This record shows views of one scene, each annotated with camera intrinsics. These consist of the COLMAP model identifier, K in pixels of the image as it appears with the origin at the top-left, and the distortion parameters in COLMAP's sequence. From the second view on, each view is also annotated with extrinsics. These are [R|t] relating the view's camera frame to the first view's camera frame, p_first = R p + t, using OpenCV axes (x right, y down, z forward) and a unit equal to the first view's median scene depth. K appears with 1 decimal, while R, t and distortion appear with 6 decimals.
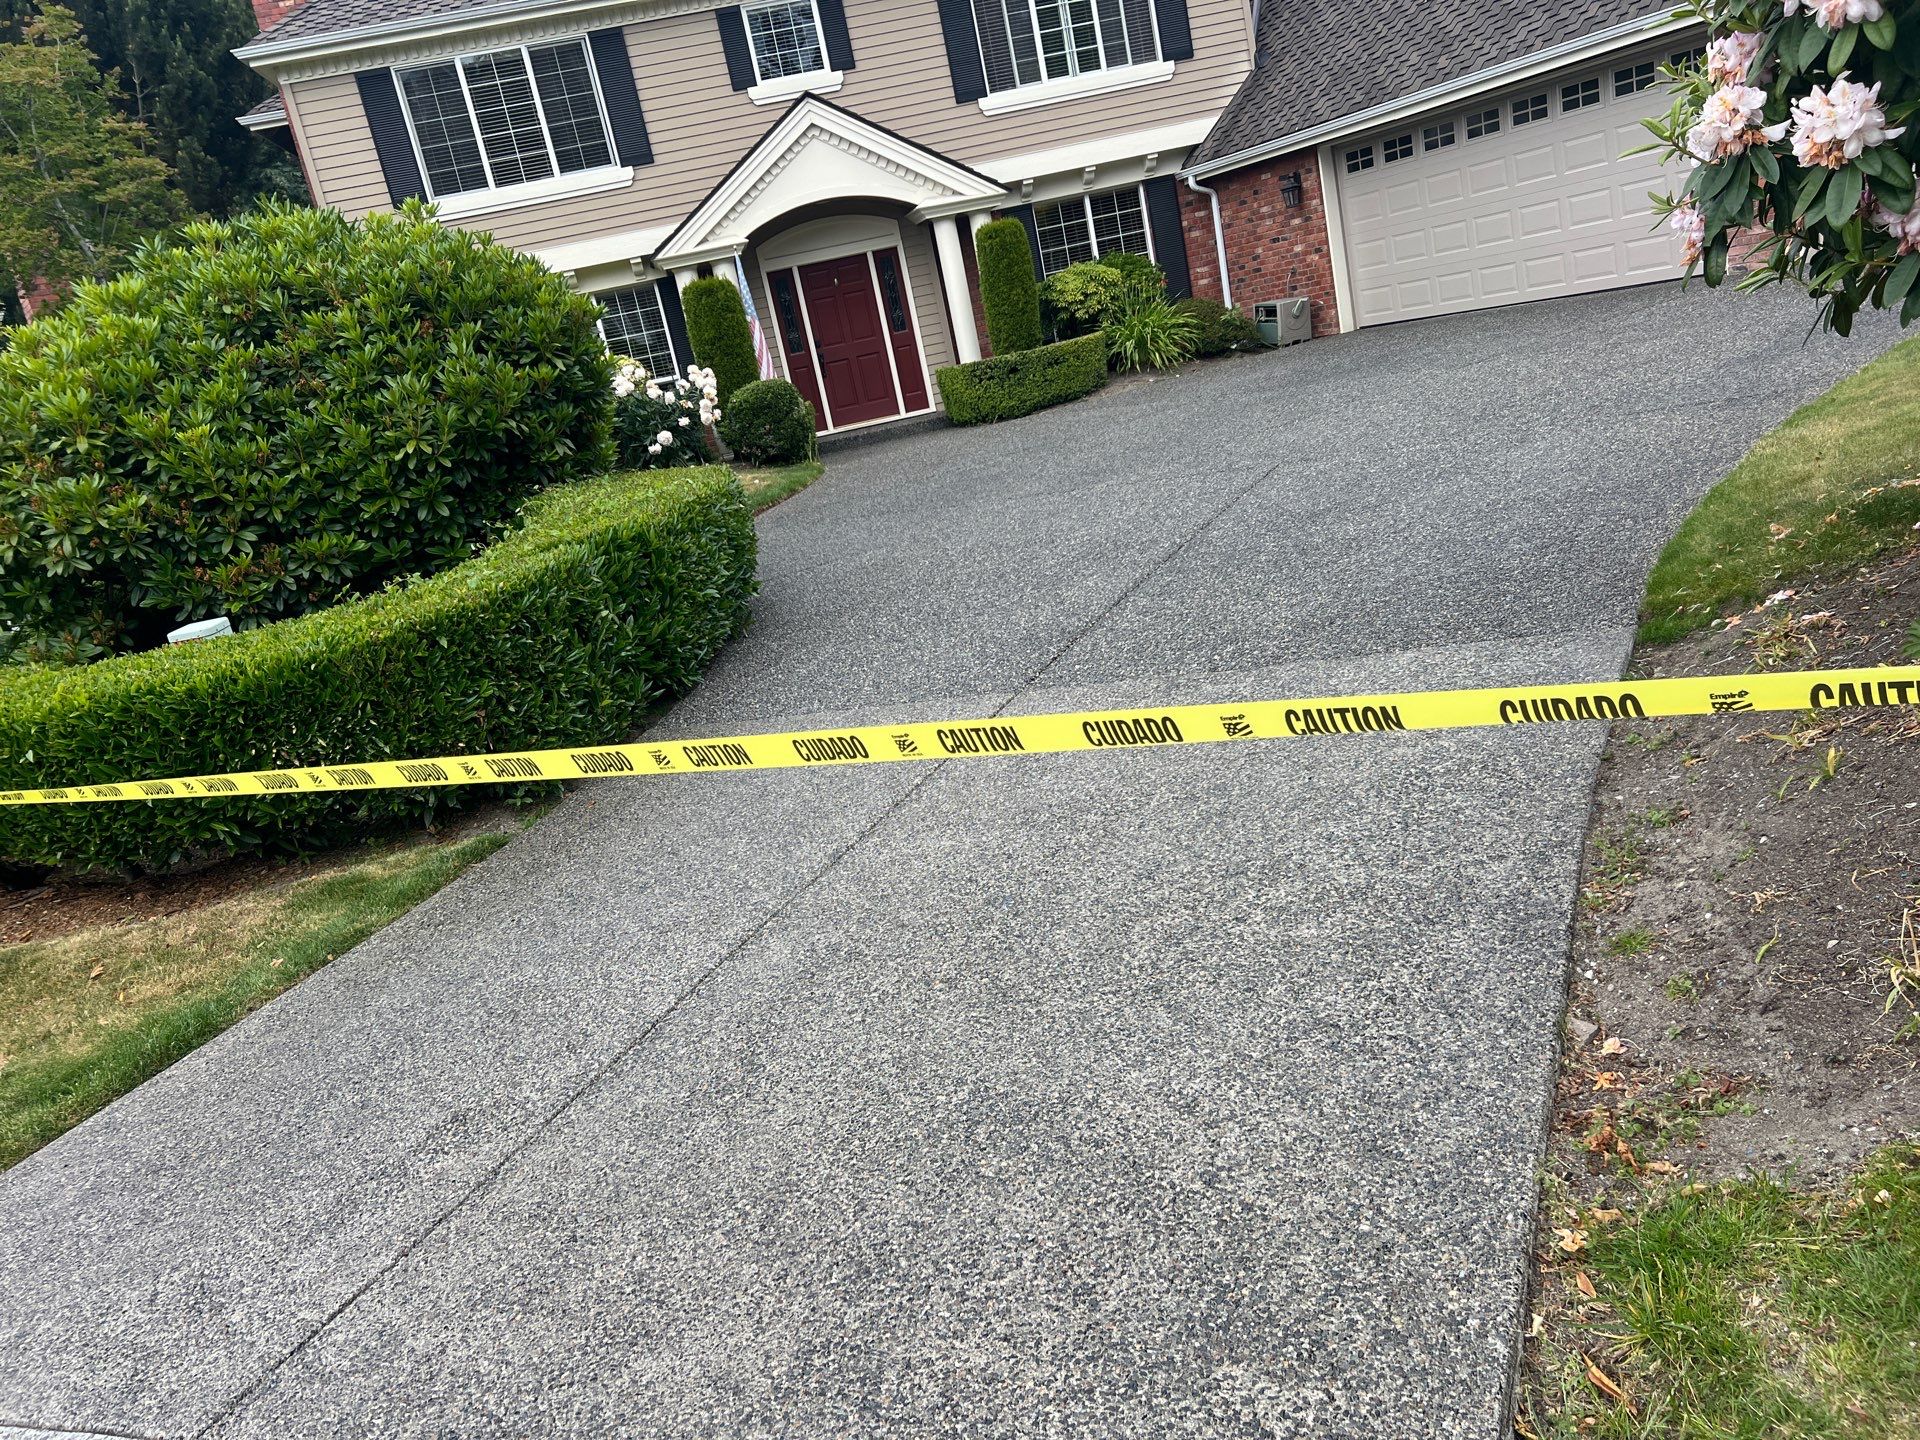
lens RADIAL K [[1457.1, 0, 948.0], [0, 1457.1, 730.3], [0, 0, 1]] dist [0.053358, -0.053232]
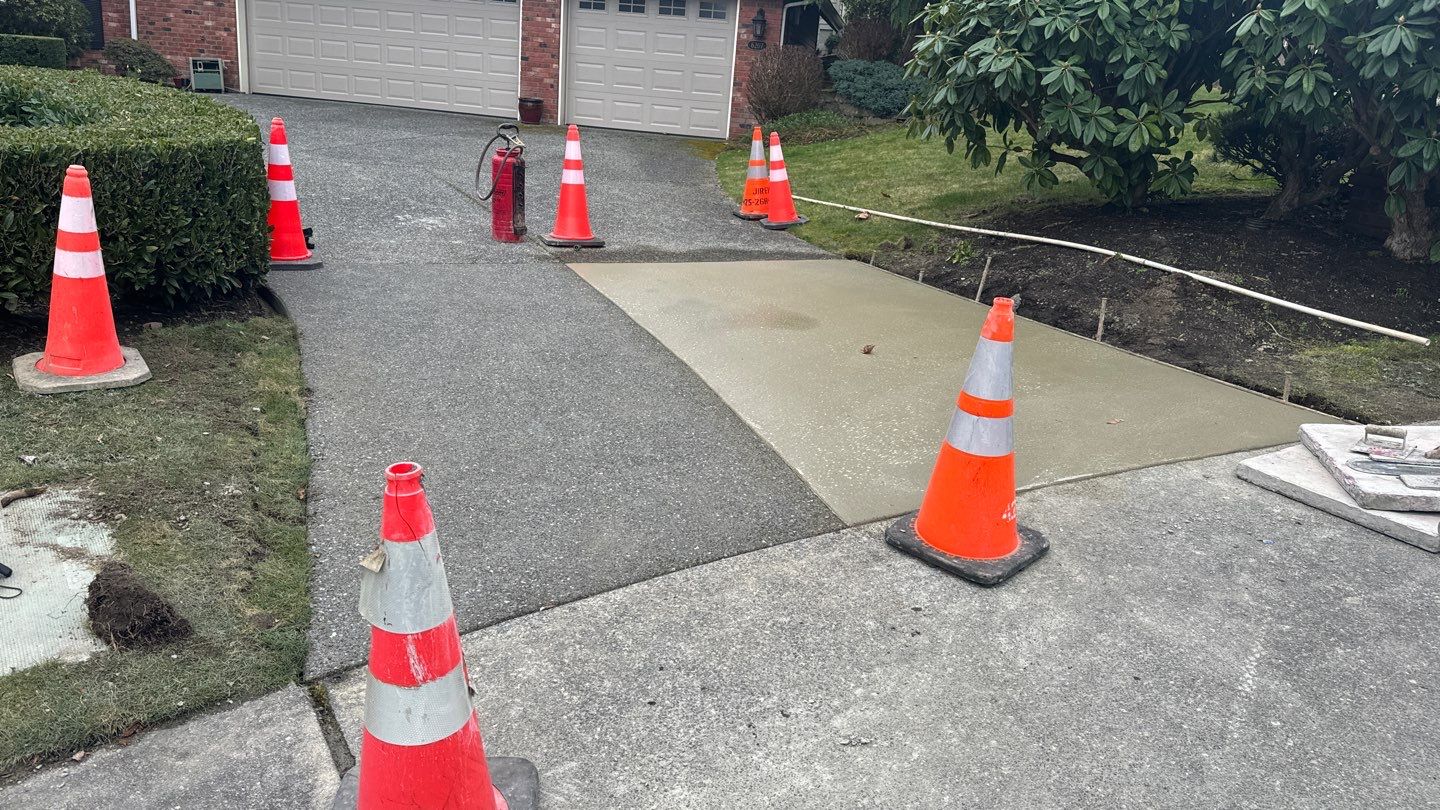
lens RADIAL K [[1034.9, 0, 725.8], [0, 1034.9, 407.0], [0, 0, 1]] dist [0.048949, -0.070662]
pose [[0.602904, 0.026655, 0.797369, -0.234358], [-0.003503, 0.999521, -0.030764, 0.053853], [-0.797806, 0.015754, 0.602708, 0.047046]]
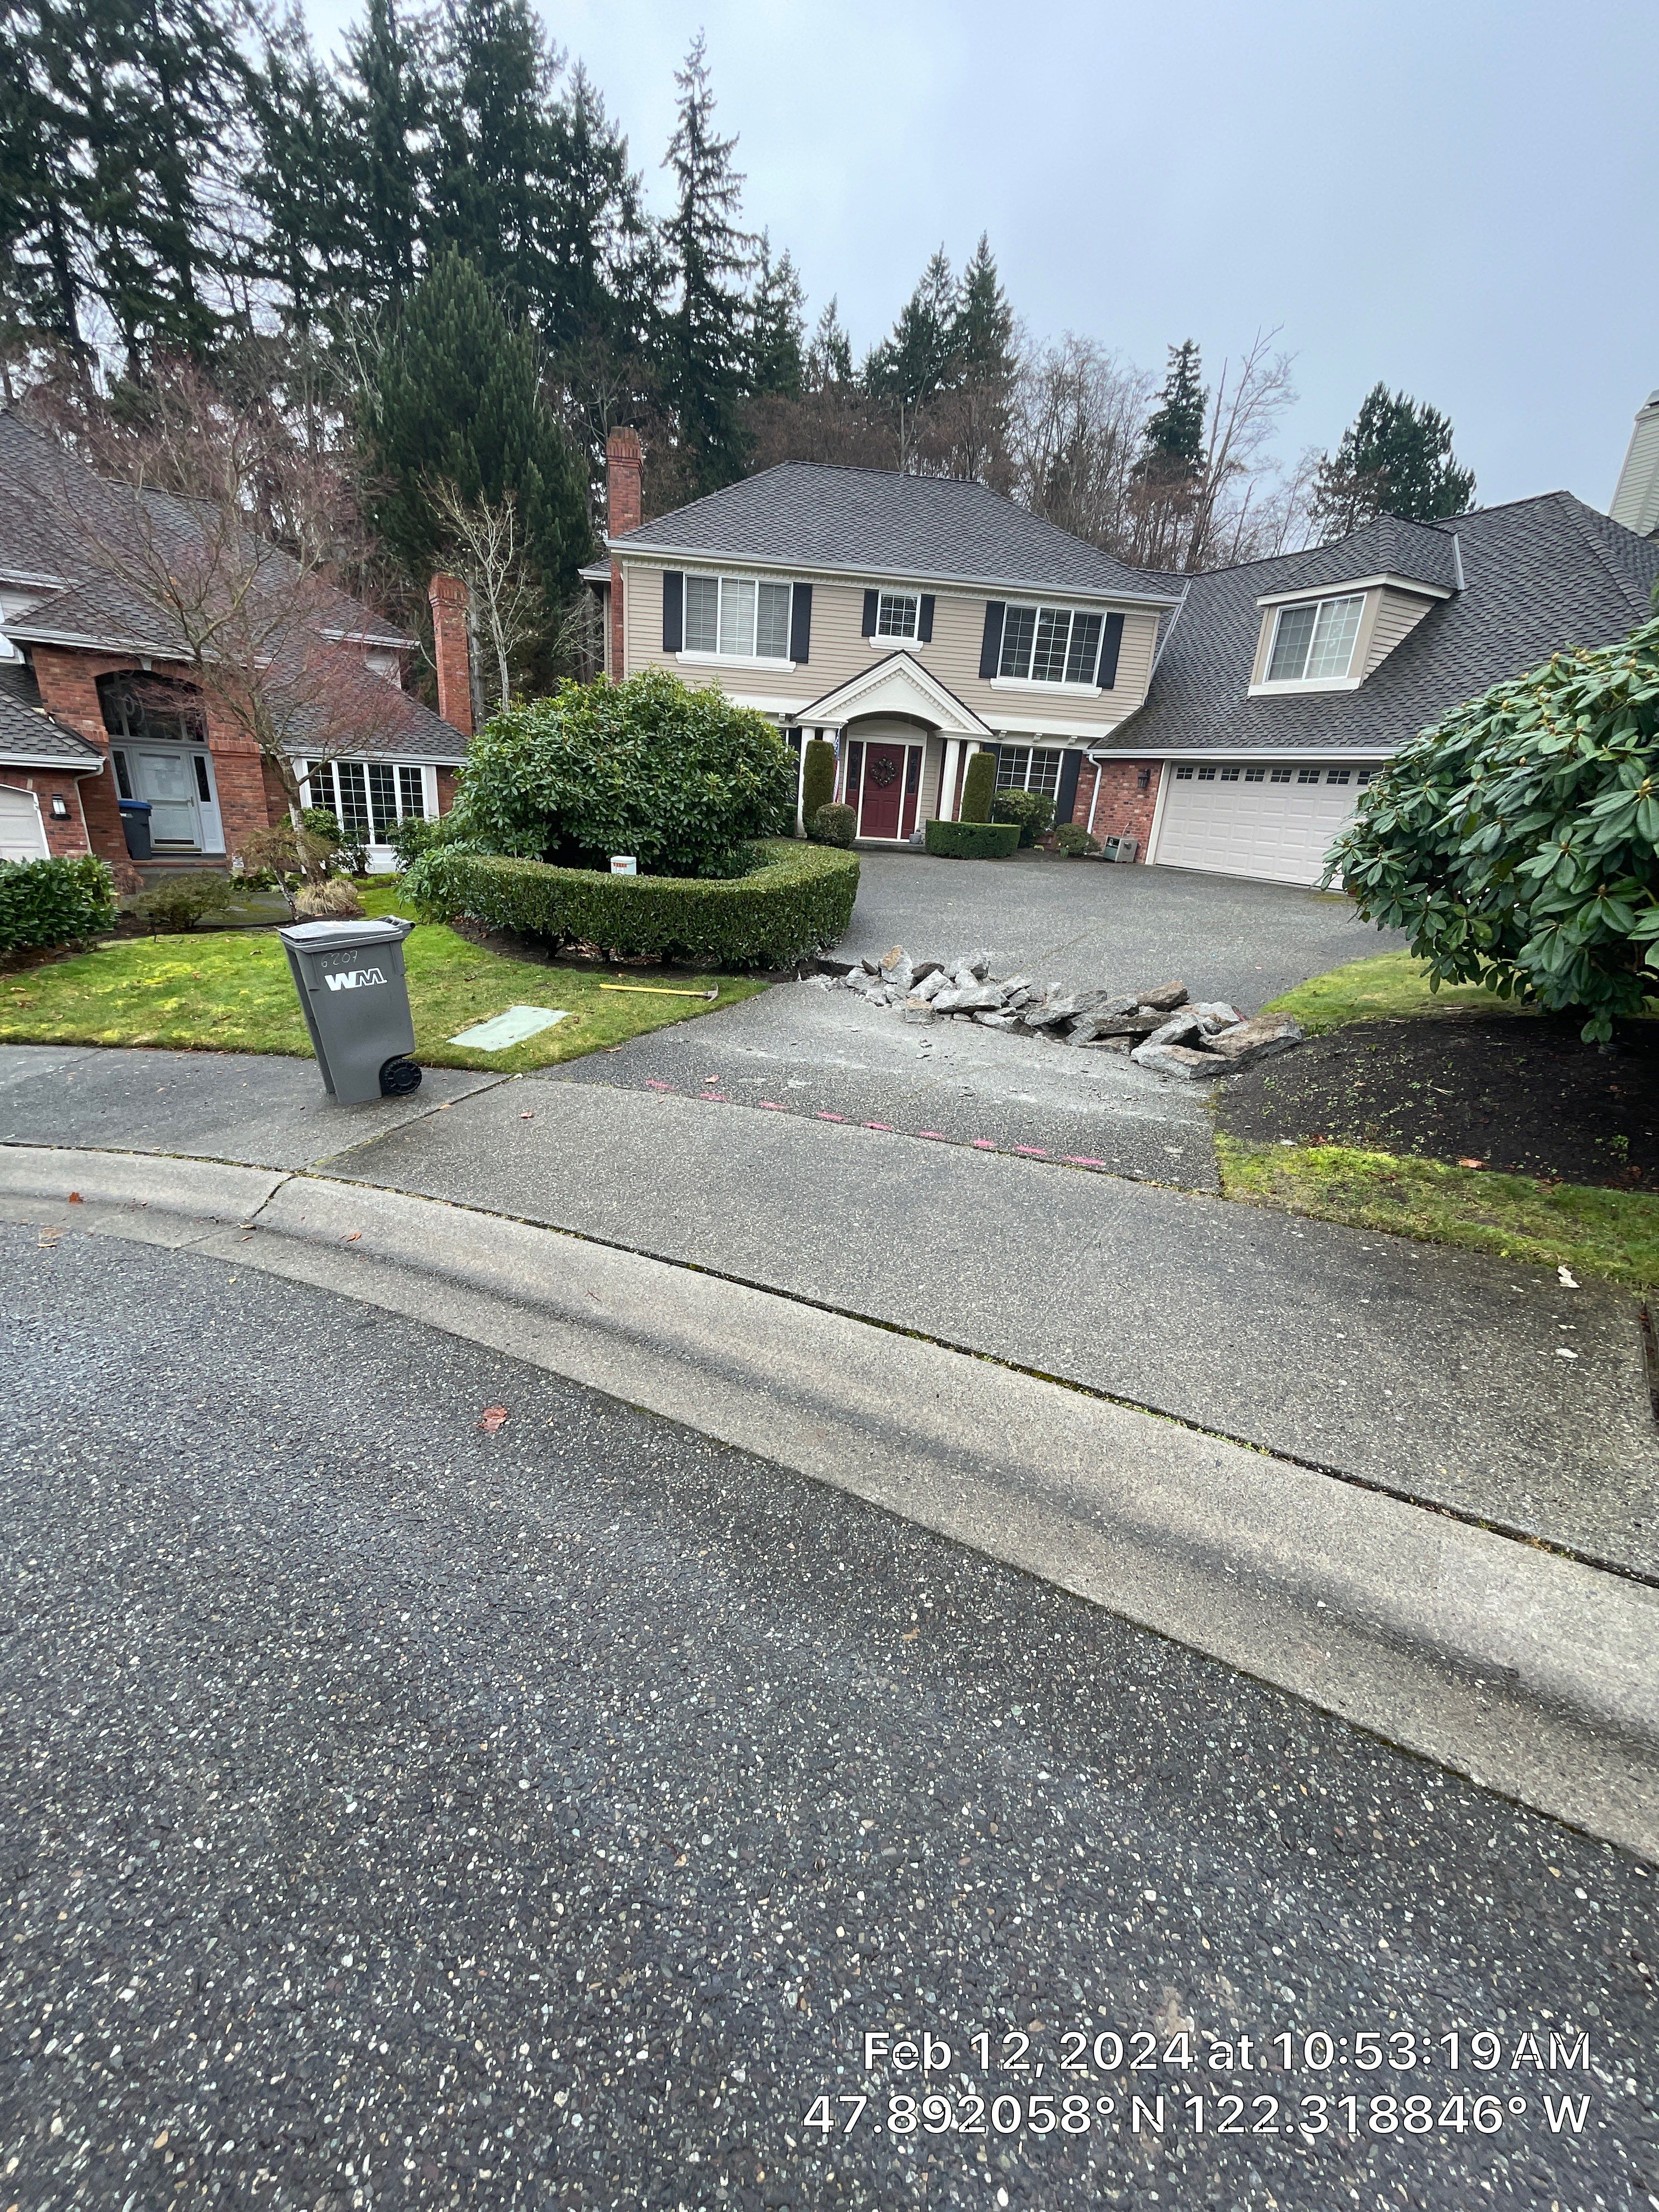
lens RADIAL K [[898.3, 0, 818.3], [0, 898.3, 1108.6], [0, 0, 1]] dist [-0.004223, 0.000741]
pose [[0.961527, 0.274231, 0.016198, -0.056629], [-0.274578, 0.957571, 0.087550, 0.033153], [0.008499, -0.088630, 0.996028, -0.136666]]
